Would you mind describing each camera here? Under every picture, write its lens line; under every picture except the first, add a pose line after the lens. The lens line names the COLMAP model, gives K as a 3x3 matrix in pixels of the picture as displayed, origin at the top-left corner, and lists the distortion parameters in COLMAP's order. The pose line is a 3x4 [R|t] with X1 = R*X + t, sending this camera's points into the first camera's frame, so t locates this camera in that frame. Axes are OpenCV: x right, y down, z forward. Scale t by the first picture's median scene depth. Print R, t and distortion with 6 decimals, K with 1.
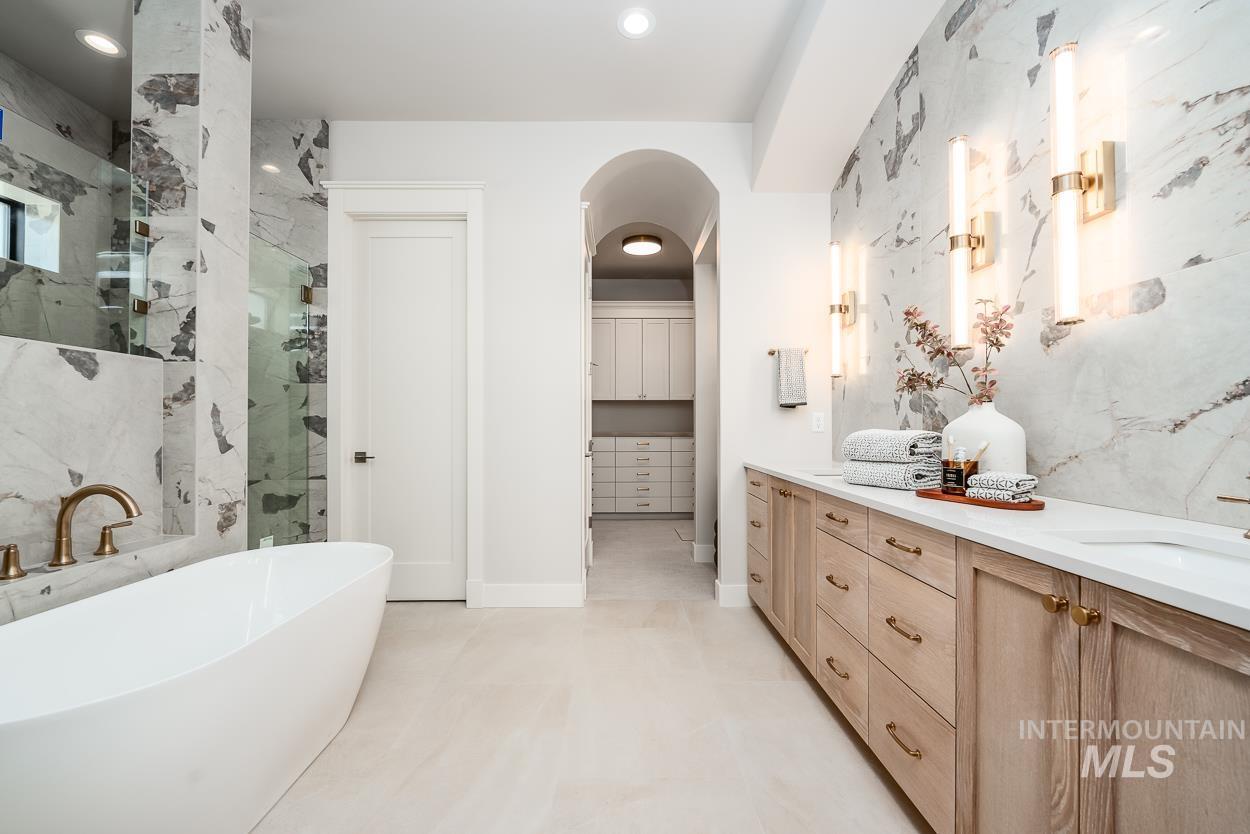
lens RADIAL K [[508.7, 0, 624.2], [0, 508.7, 422.9], [0, 0, 1]] dist [-0.010339, -0.000497]
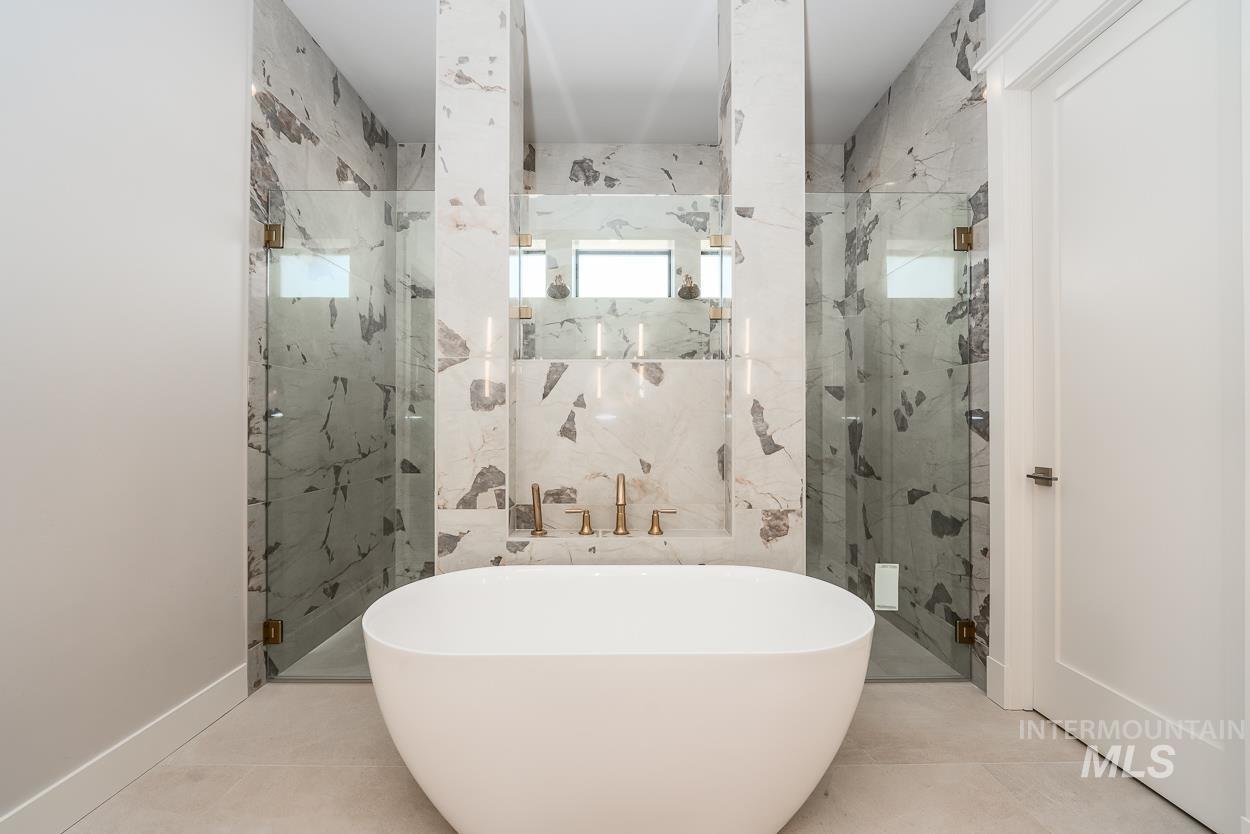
lens RADIAL K [[508.7, 0, 624.2], [0, 508.7, 422.9], [0, 0, 1]] dist [-0.010339, -0.000497]
pose [[-0.008703, -0.001200, -0.999961, 0.084396], [0.006031, 0.999981, -0.001252, 0.002304], [0.999944, -0.006042, -0.008696, 0.525242]]
